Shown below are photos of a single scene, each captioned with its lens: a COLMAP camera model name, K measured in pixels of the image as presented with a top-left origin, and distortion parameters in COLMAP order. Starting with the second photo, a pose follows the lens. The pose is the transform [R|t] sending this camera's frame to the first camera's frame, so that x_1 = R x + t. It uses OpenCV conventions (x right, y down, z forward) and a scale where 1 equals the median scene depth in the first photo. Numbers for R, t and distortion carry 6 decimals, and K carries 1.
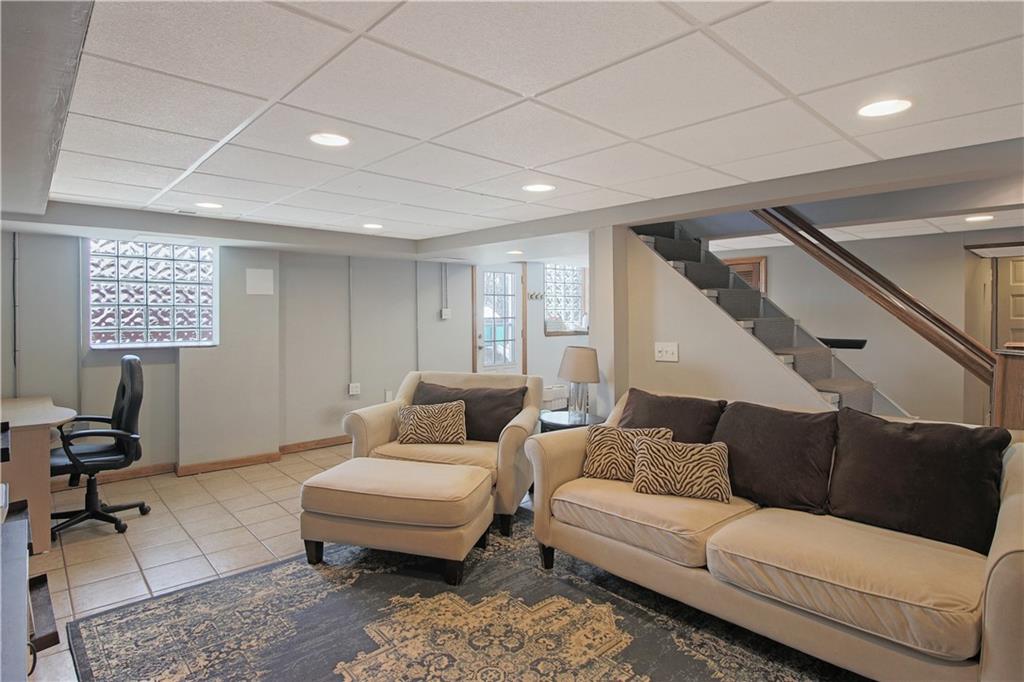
lens RADIAL K [[544.5, 0, 510.3], [0, 544.5, 317.2], [0, 0, 1]] dist [-0.000780, -0.000484]
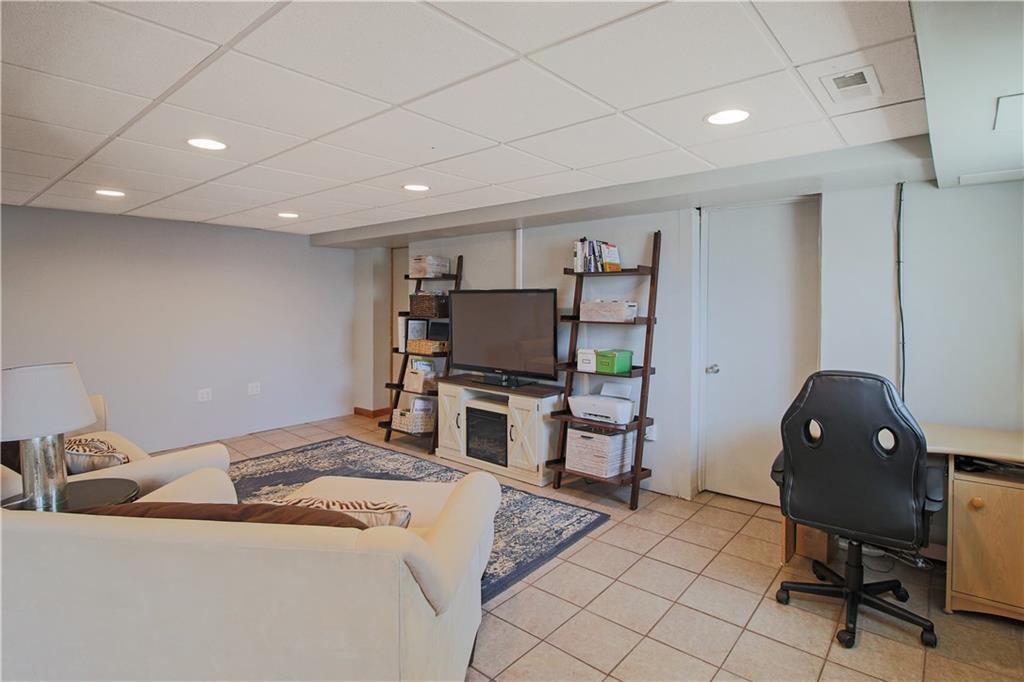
lens RADIAL K [[520.0, 0, 511.0], [0, 520.0, 304.0], [0, 0, 1]] dist [-0.001154, -0.000143]
pose [[-0.991866, 0.000262, -0.127286, -0.357028], [-0.001706, 0.999881, 0.015355, -0.019139], [0.127274, 0.015447, -0.991747, 2.199618]]
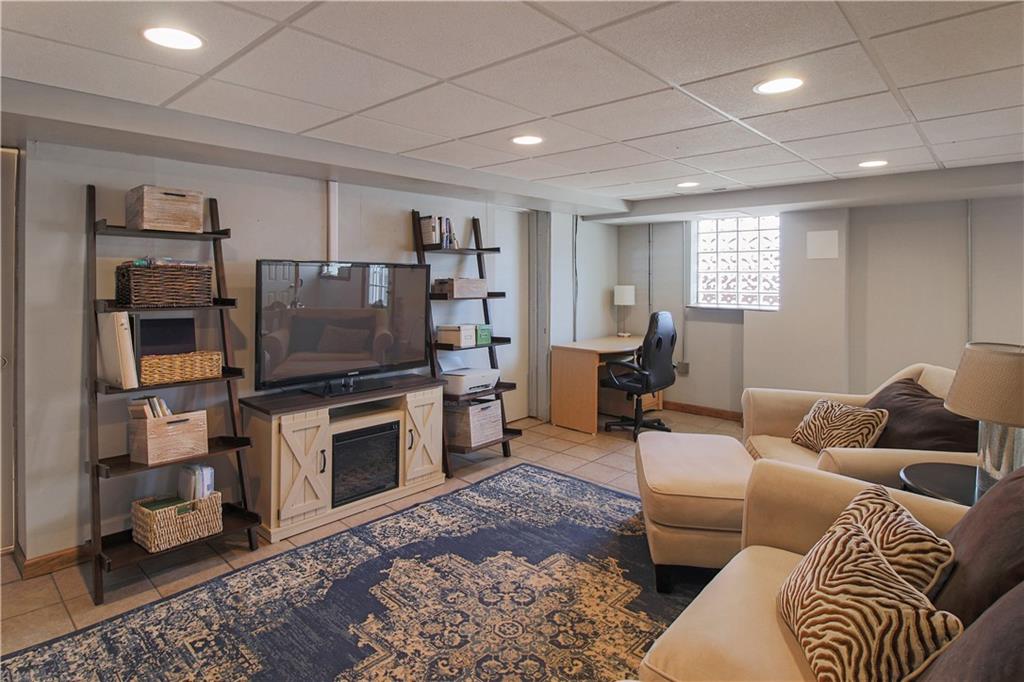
lens RADIAL K [[549.5, 0, 497.6], [0, 549.5, 279.3], [0, 0, 1]] dist [-0.001210, -0.000246]
pose [[0.077115, -0.003079, -0.997017, 0.822216], [-0.008334, 0.999958, -0.003733, 0.003204], [0.996987, 0.008597, 0.077086, 0.736592]]
